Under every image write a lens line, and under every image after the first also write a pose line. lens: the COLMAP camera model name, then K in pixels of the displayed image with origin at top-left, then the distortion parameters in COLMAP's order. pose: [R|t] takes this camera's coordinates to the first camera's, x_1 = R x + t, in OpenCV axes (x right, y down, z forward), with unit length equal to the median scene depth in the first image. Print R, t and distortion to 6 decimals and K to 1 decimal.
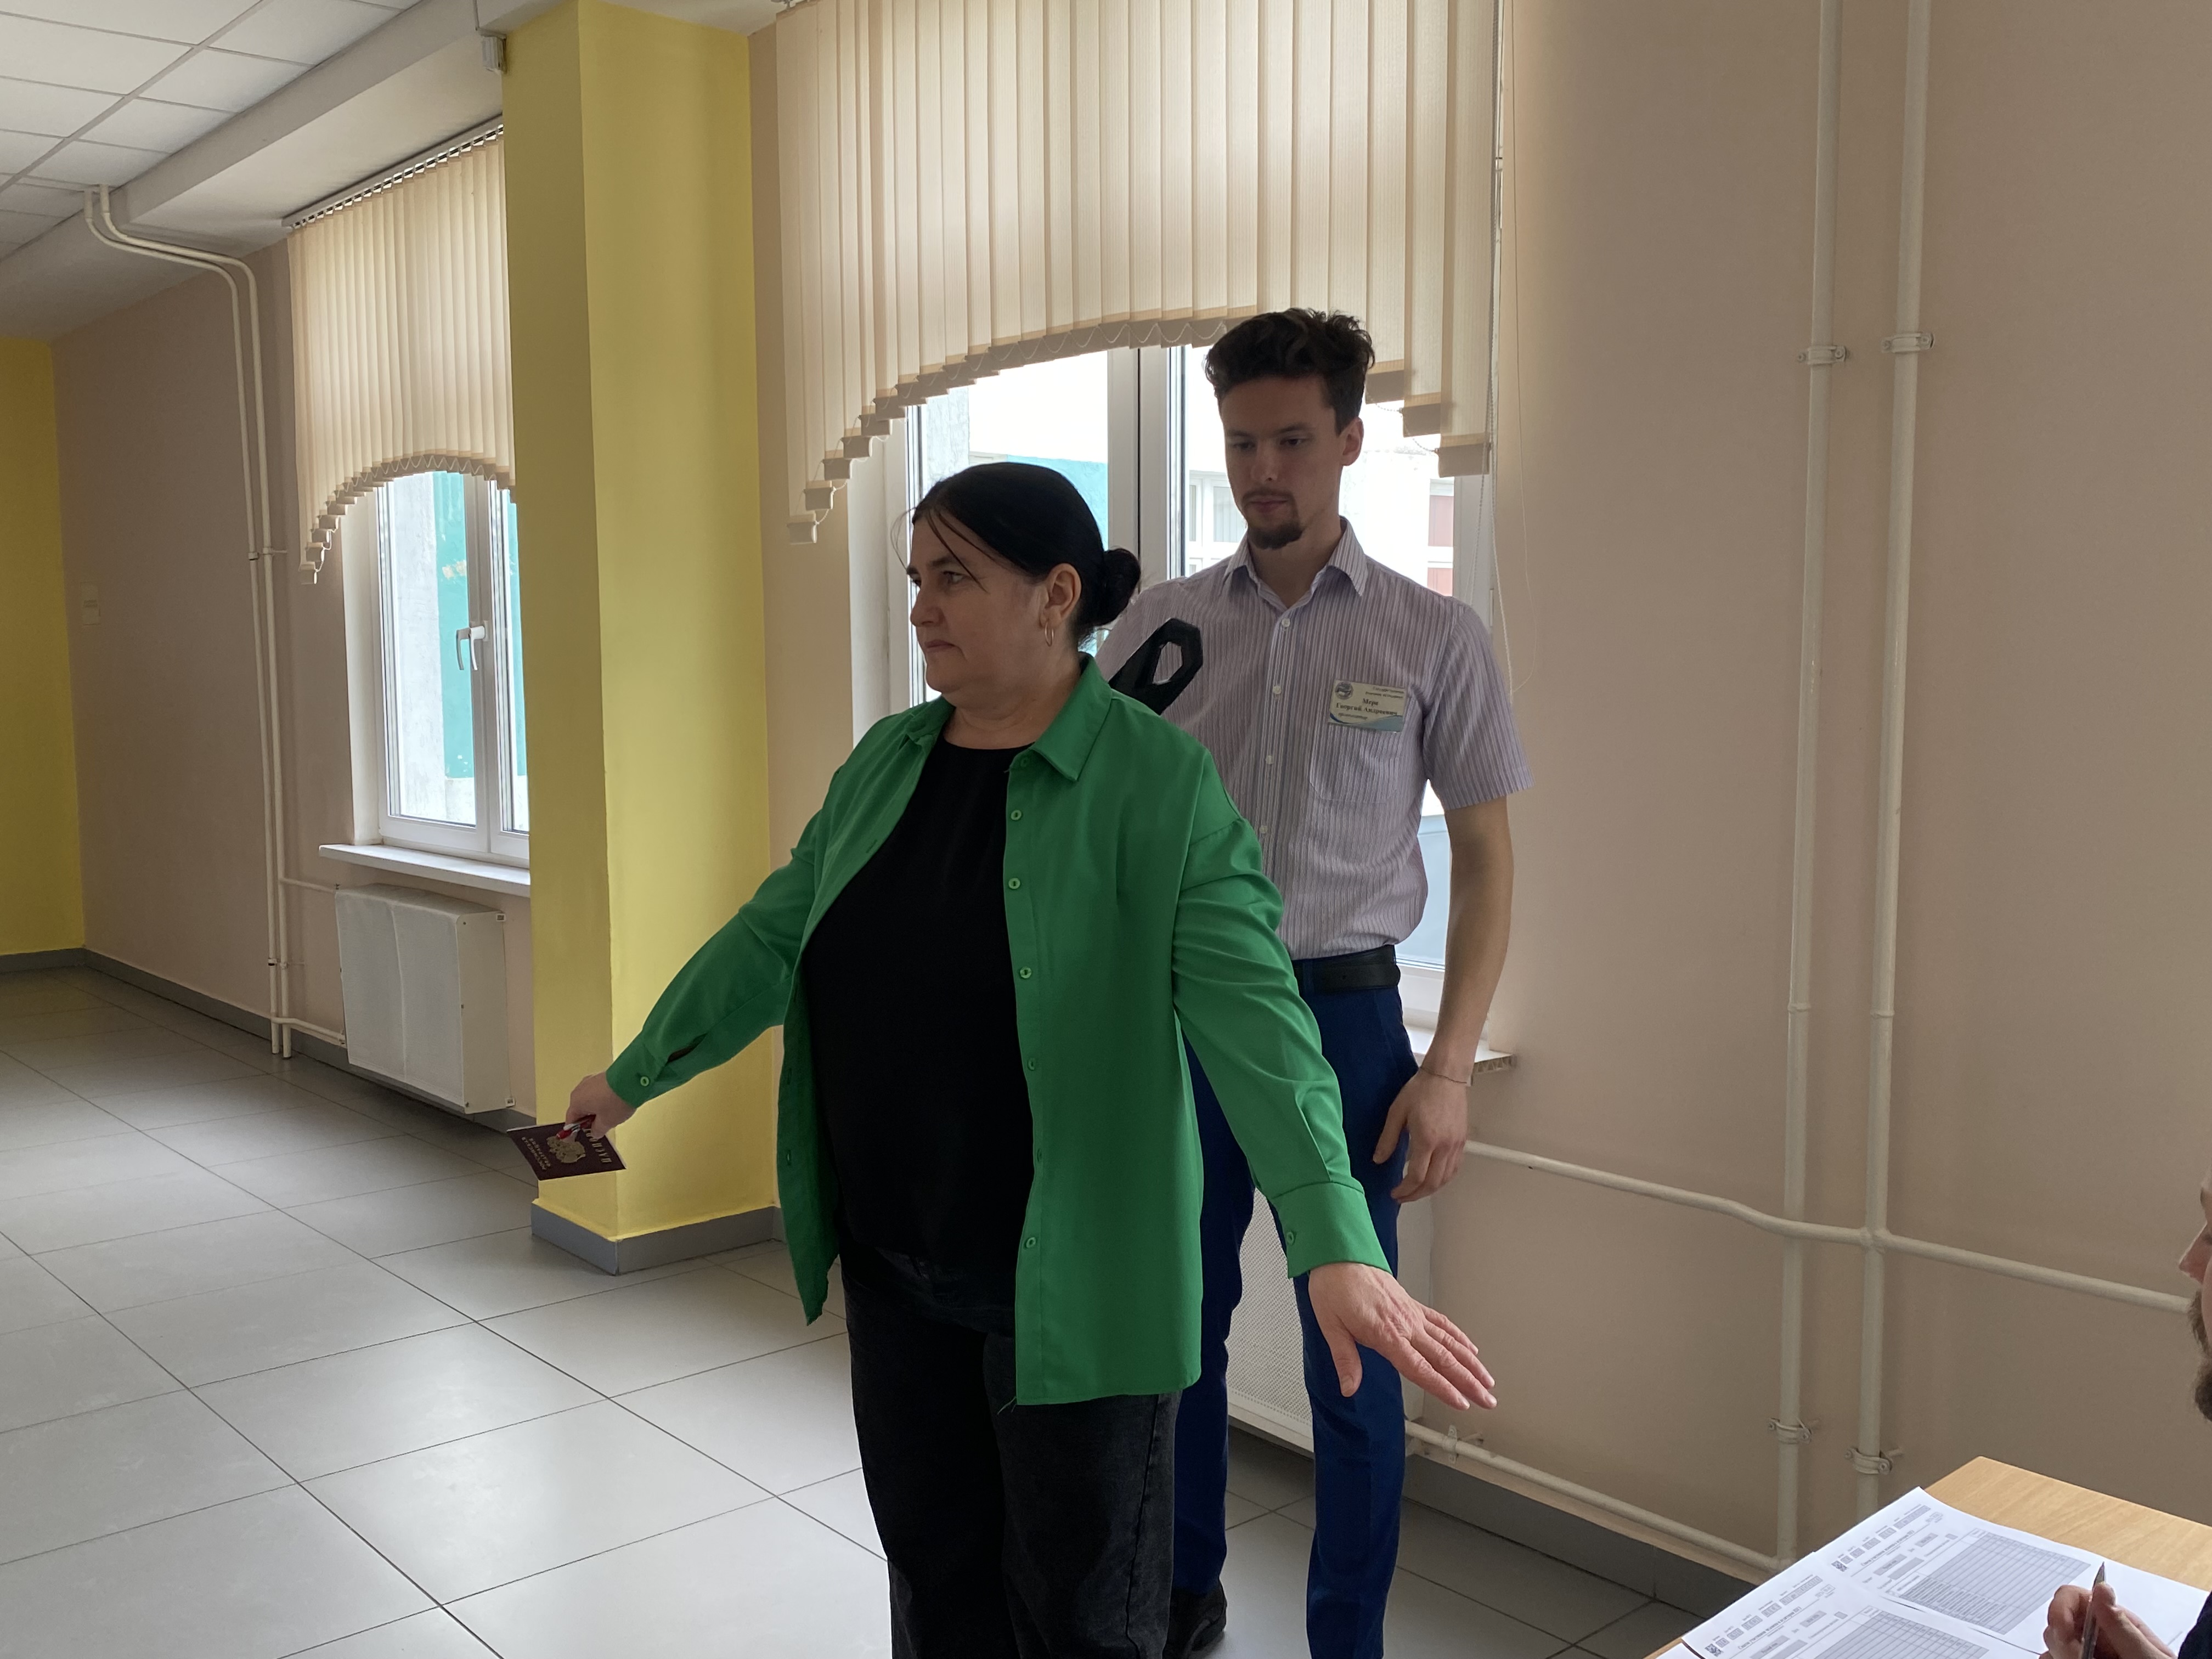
lens RADIAL K [[2043.9, 0, 1100.8], [0, 2043.9, 832.7], [0, 0, 1]] dist [0.024746, 0.000000]
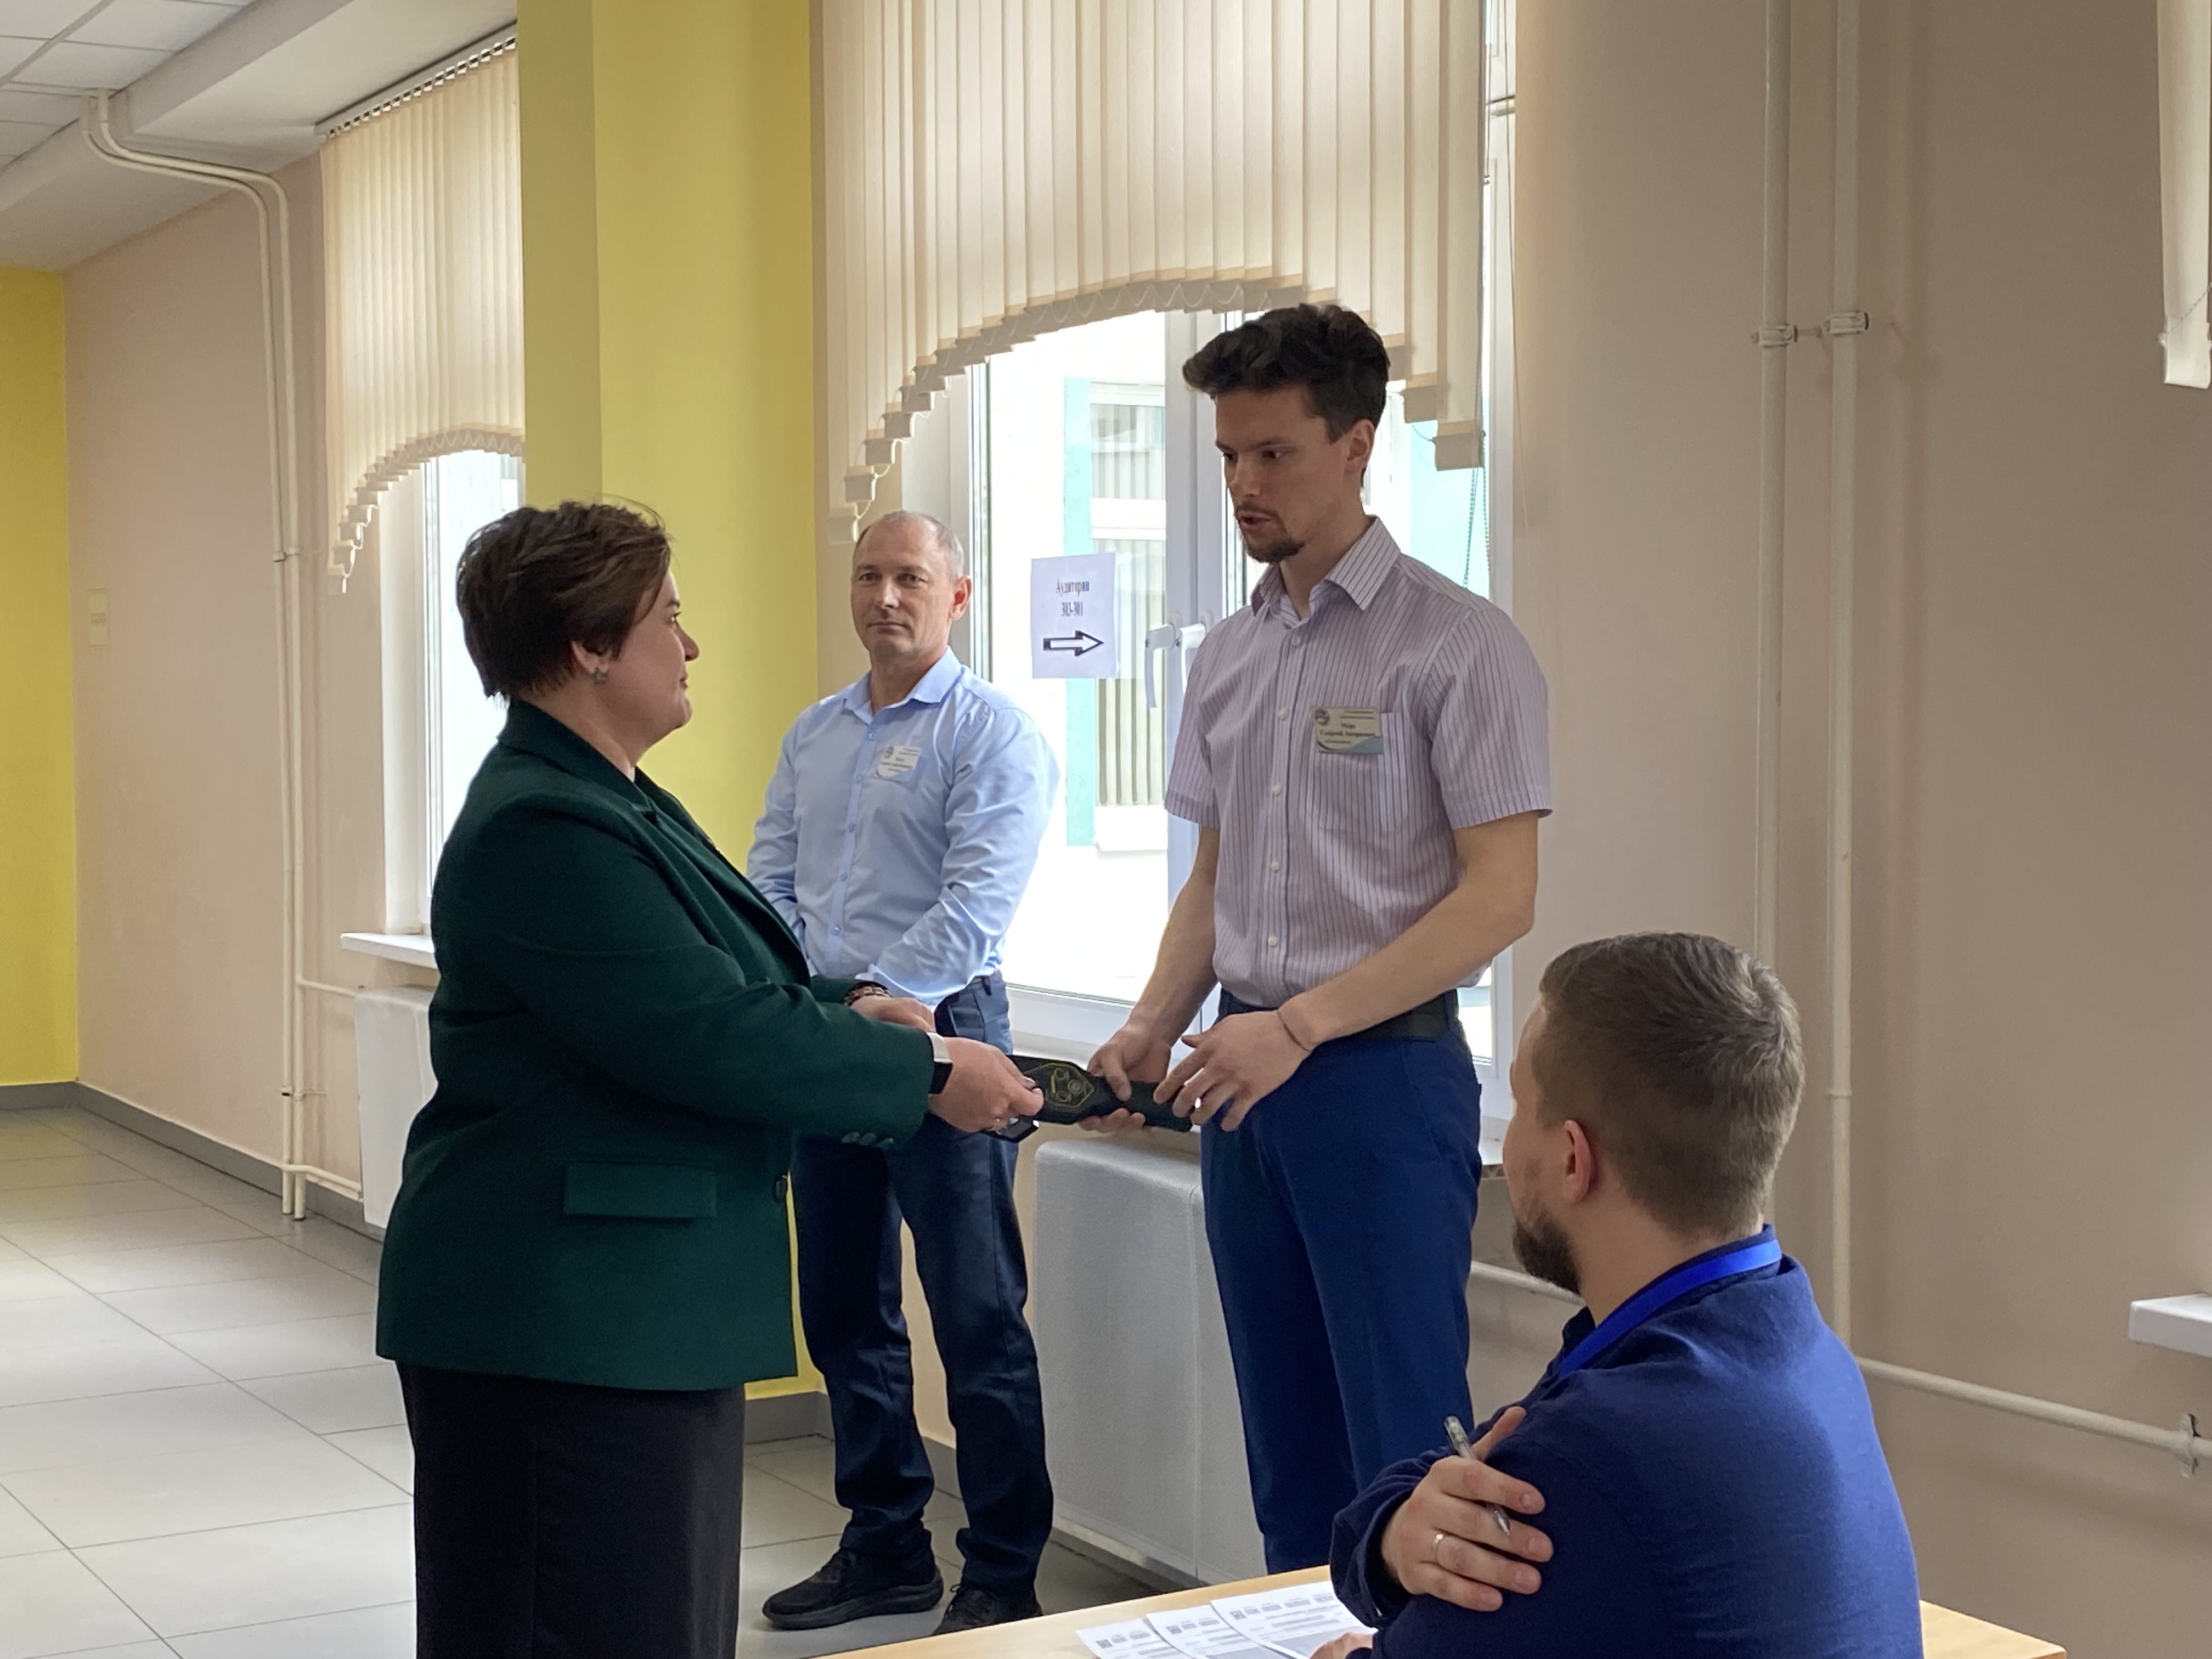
lens RADIAL K [[3249.5, 0, 1102.8], [0, 3249.5, 835.6], [0, 0, 1]] dist [0.069539, 0.000000]
pose [[0.983975, 0.014102, -0.177749, 0.182609], [-0.022332, 0.998765, -0.044386, 0.027453], [0.176904, 0.047644, 0.983074, -0.232091]]
